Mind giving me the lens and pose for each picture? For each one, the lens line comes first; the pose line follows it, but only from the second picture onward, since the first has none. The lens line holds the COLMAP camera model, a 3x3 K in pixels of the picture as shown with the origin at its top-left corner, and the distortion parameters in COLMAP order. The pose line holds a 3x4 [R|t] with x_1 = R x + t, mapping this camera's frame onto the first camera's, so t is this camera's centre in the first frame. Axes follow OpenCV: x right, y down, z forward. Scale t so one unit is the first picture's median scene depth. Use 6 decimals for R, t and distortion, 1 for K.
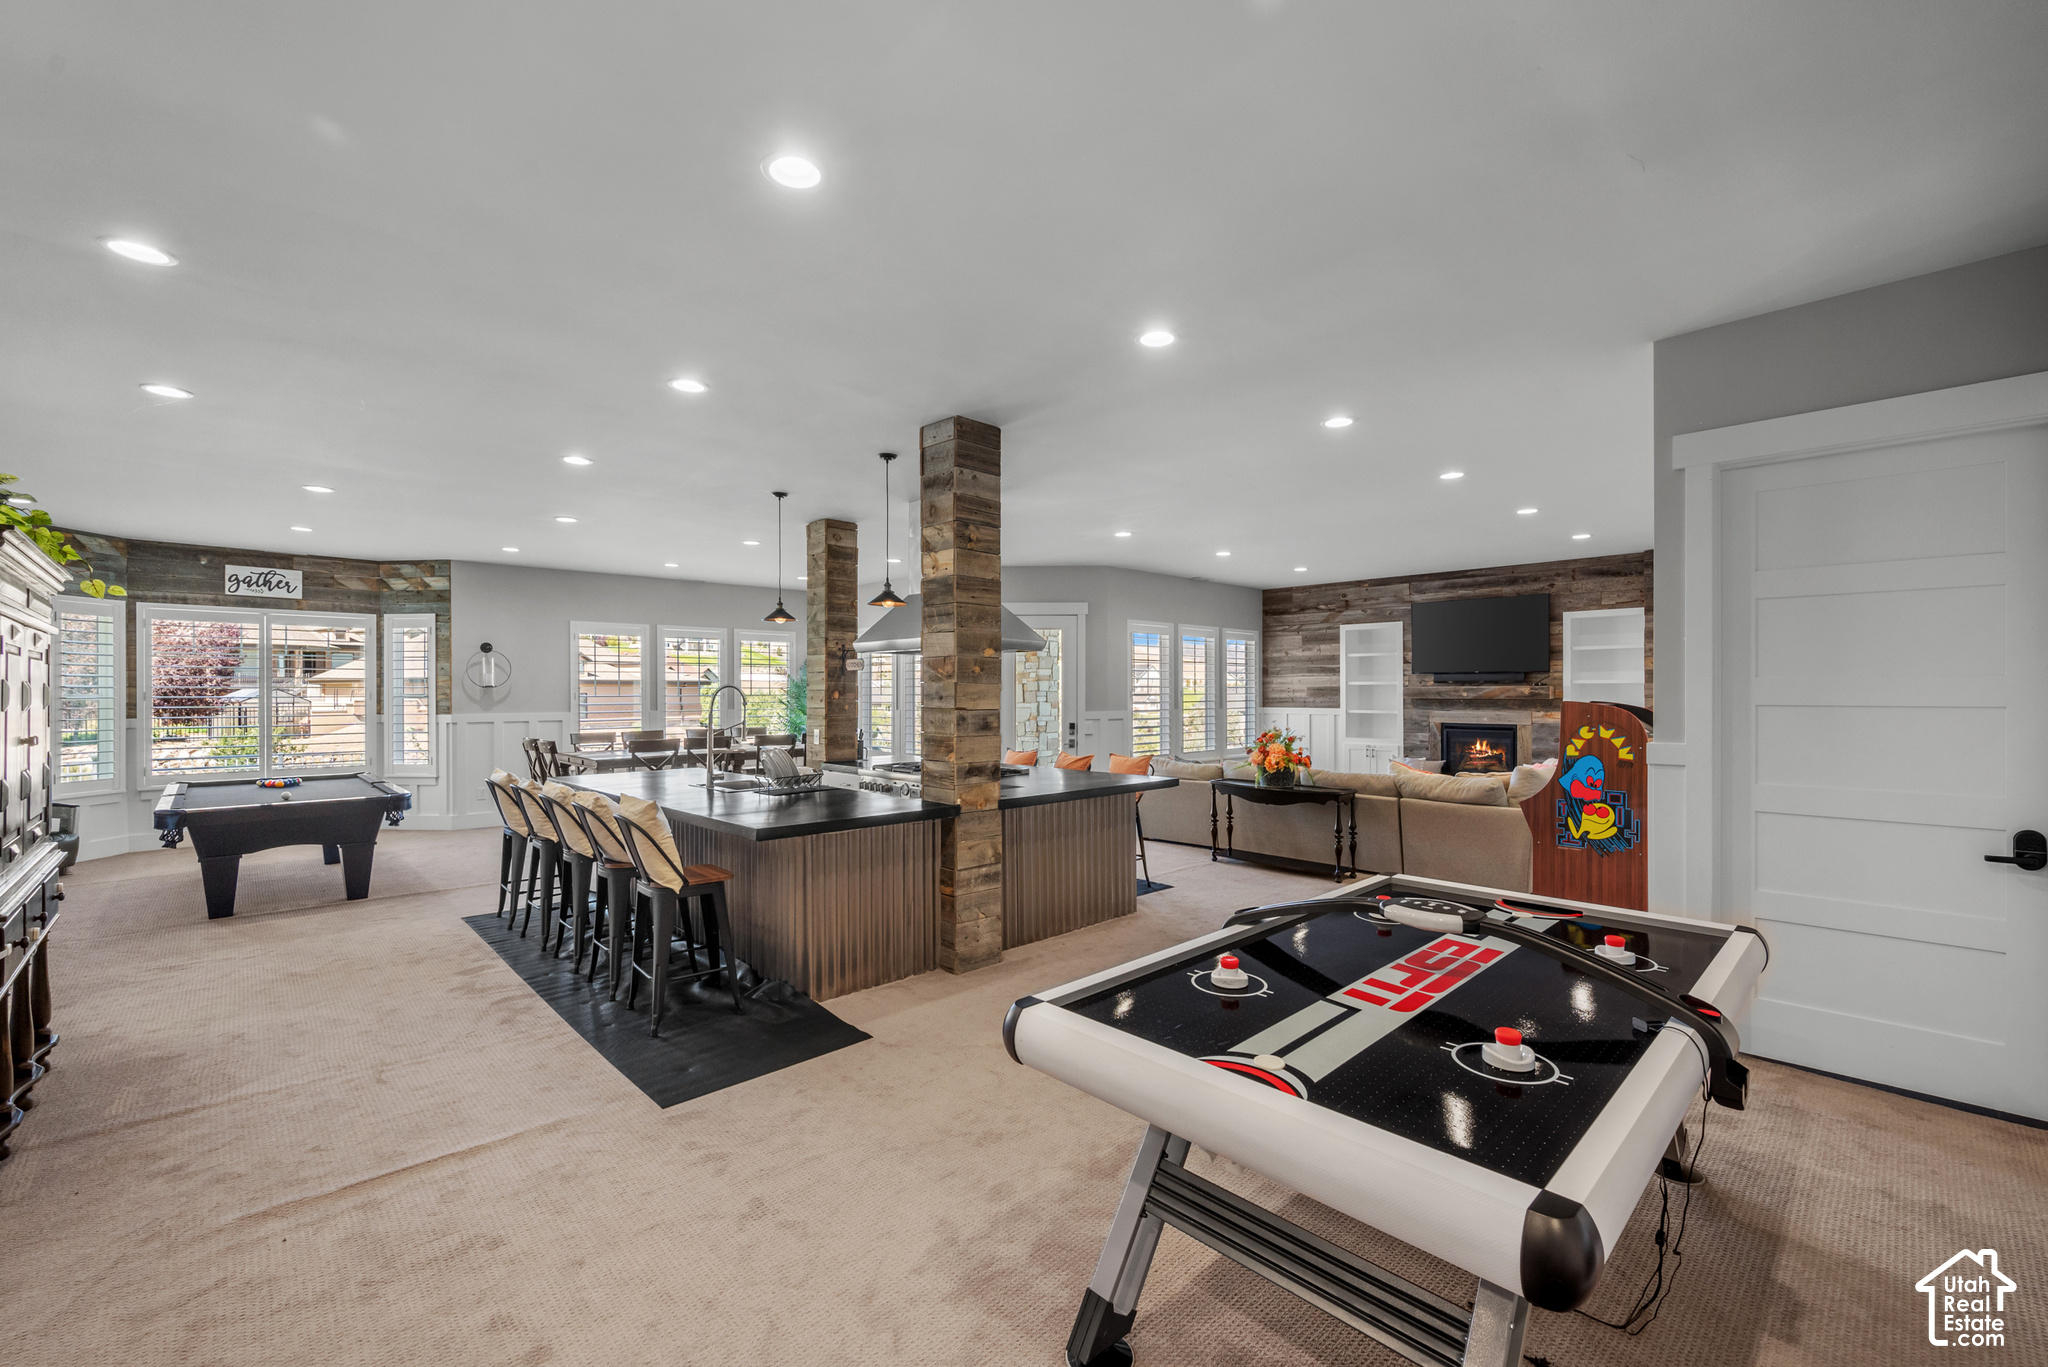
lens RADIAL K [[840.5, 0, 1033.9], [0, 840.5, 691.0], [0, 0, 1]] dist [-0.001841, -0.000342]
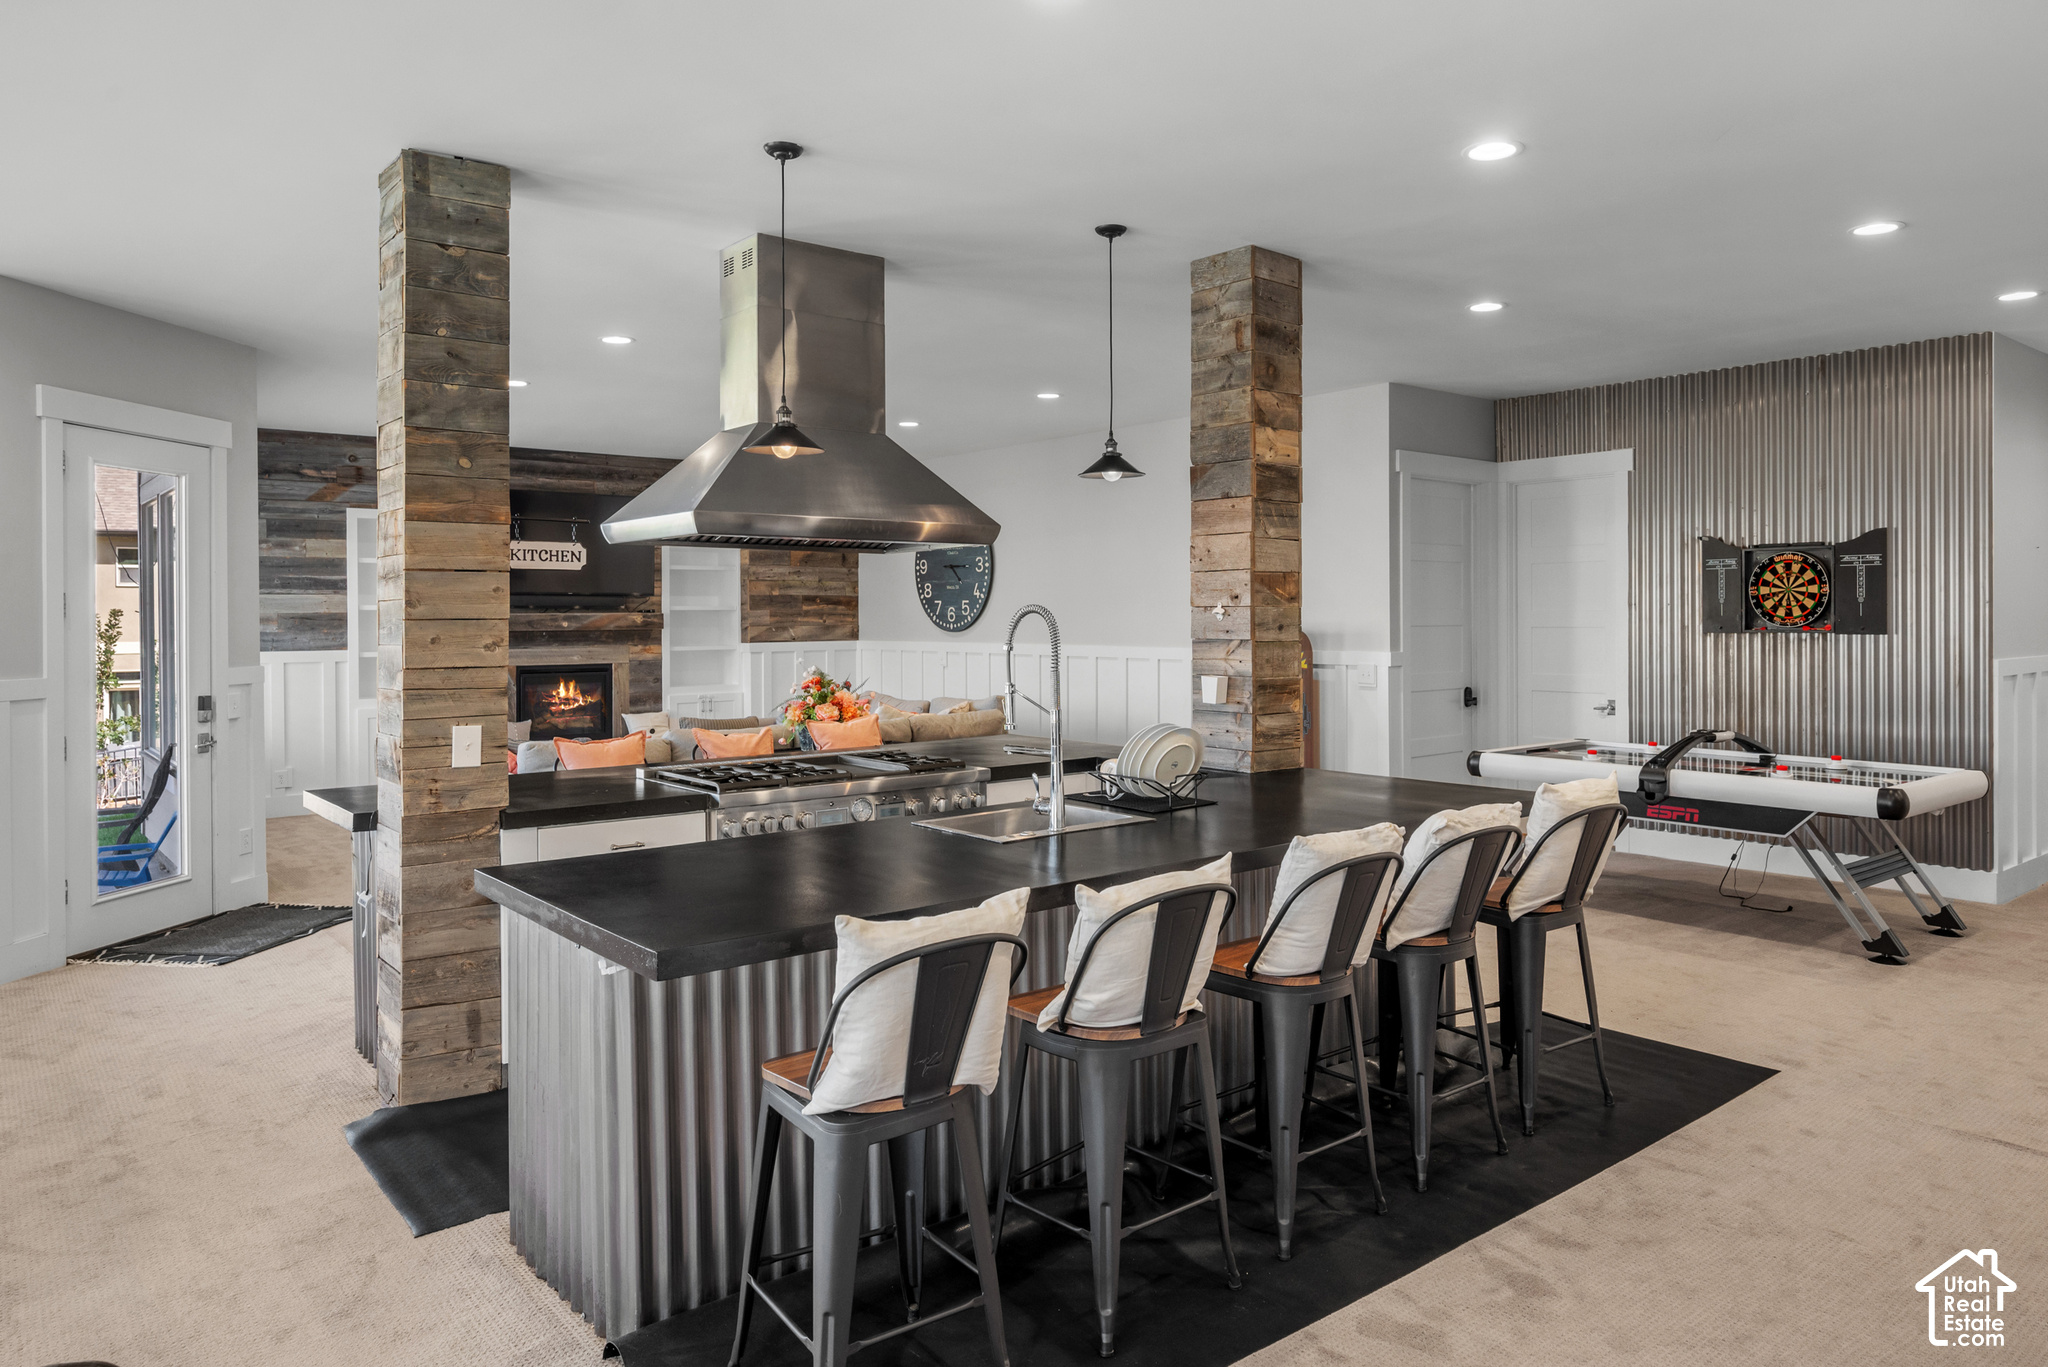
lens RADIAL K [[1333.0, 0, 1030.8], [0, 1333.0, 621.6], [0, 0, 1]] dist [-0.002562, 0.001393]
pose [[0.080947, -0.004020, 0.996710, -0.623504], [0.003933, 0.999985, 0.003713, -0.001005], [-0.996711, 0.003619, 0.080961, 0.539370]]
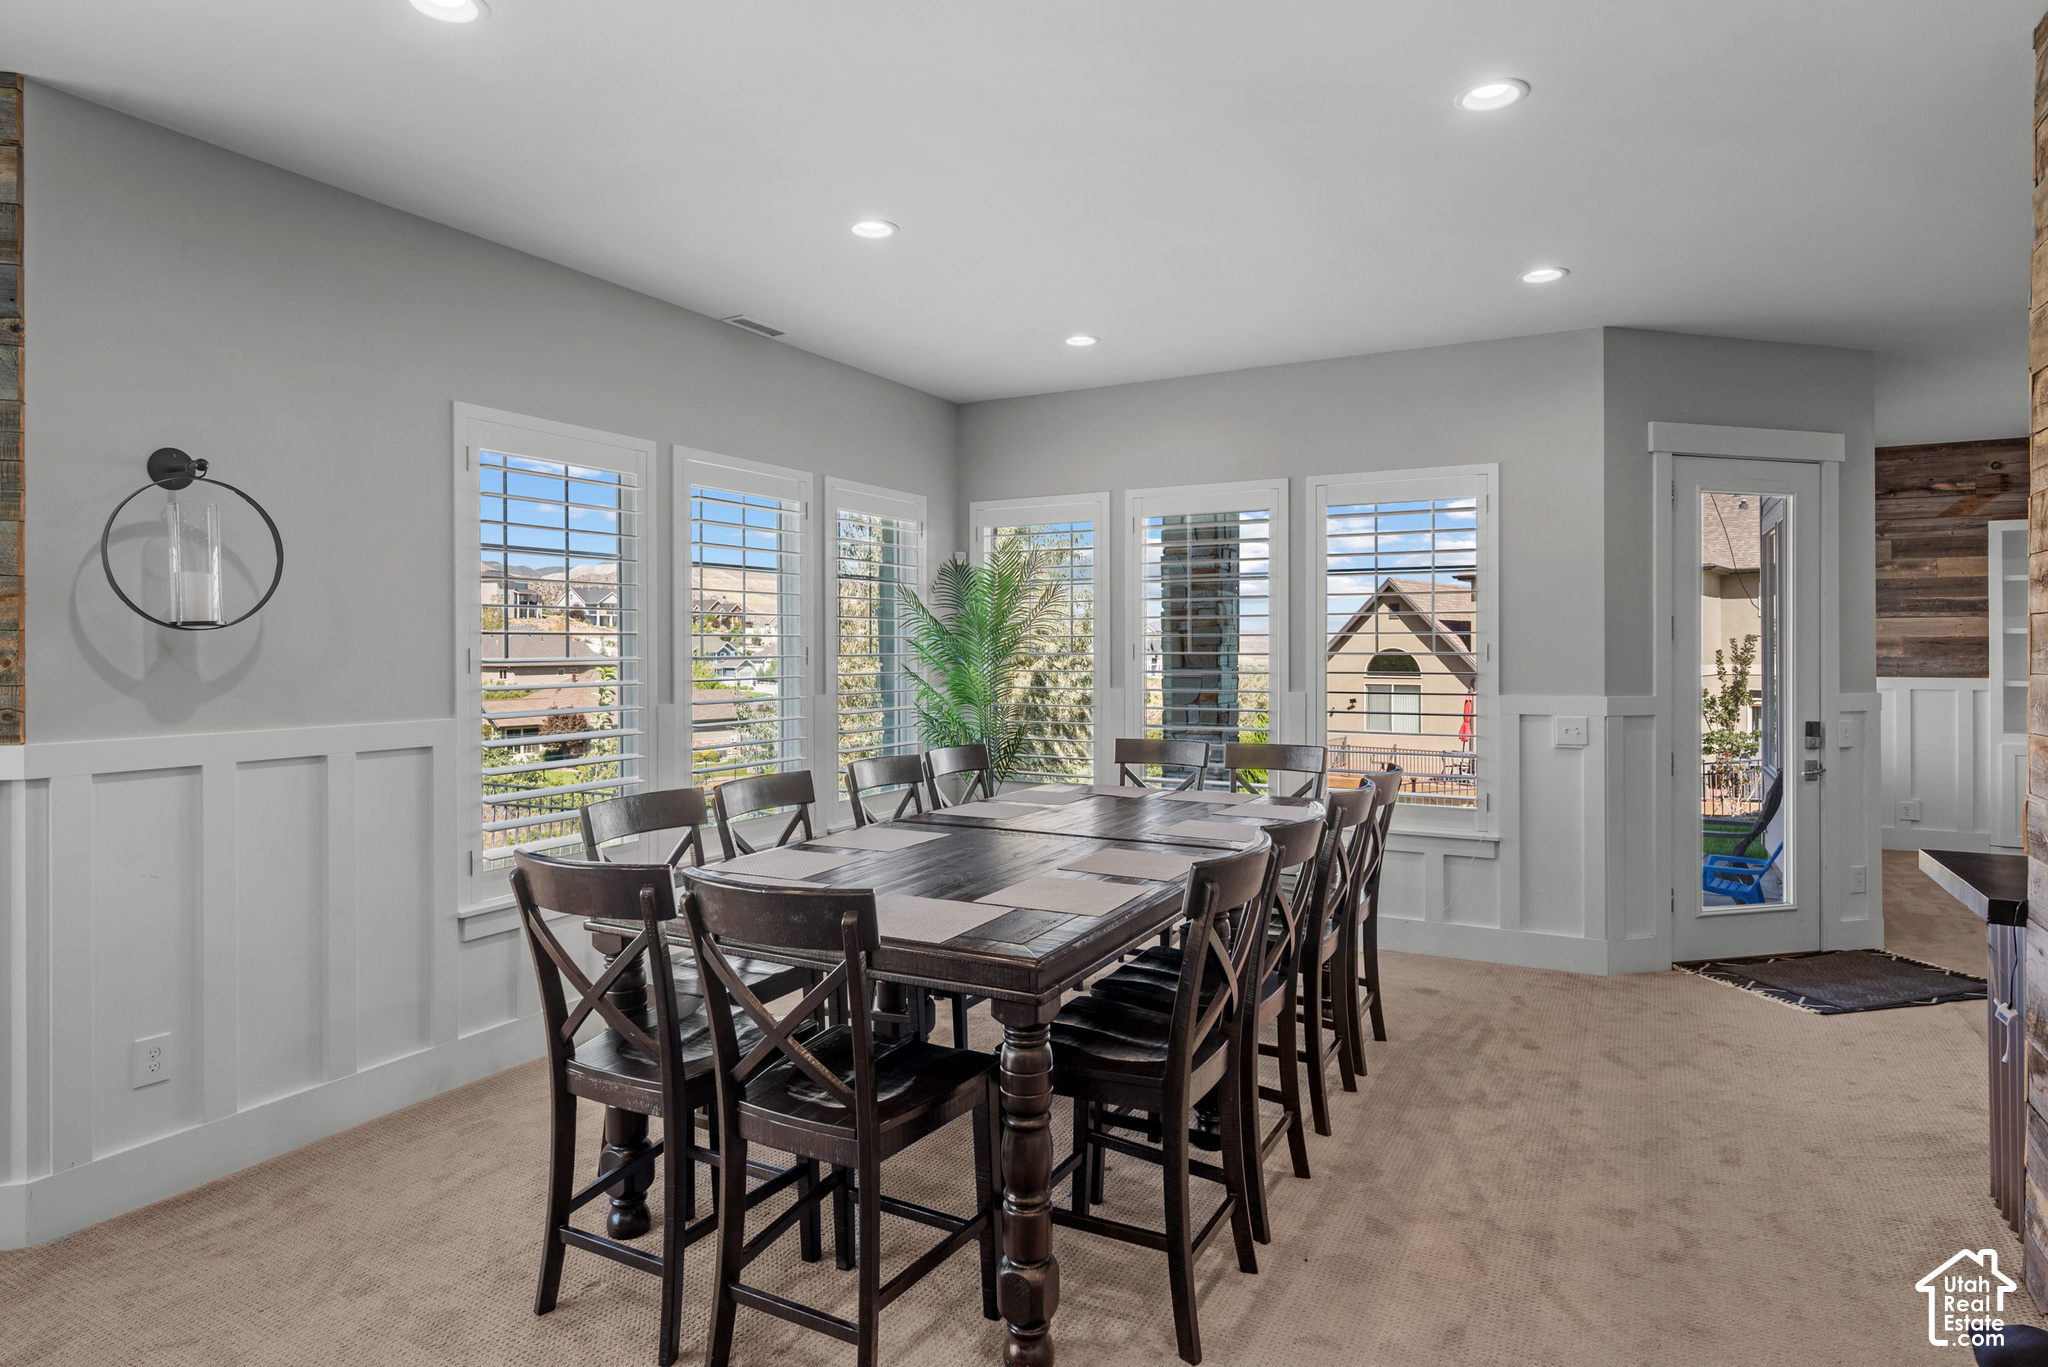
lens RADIAL K [[1124.0, 0, 1025.1], [0, 1124.0, 644.2], [0, 0, 1]] dist [-0.000204, -0.001834]
pose [[0.953981, 0.000918, 0.299865, -0.510406], [-0.000414, 0.999998, -0.001745, 0.000912], [-0.299866, 0.001540, 0.953980, 0.606968]]
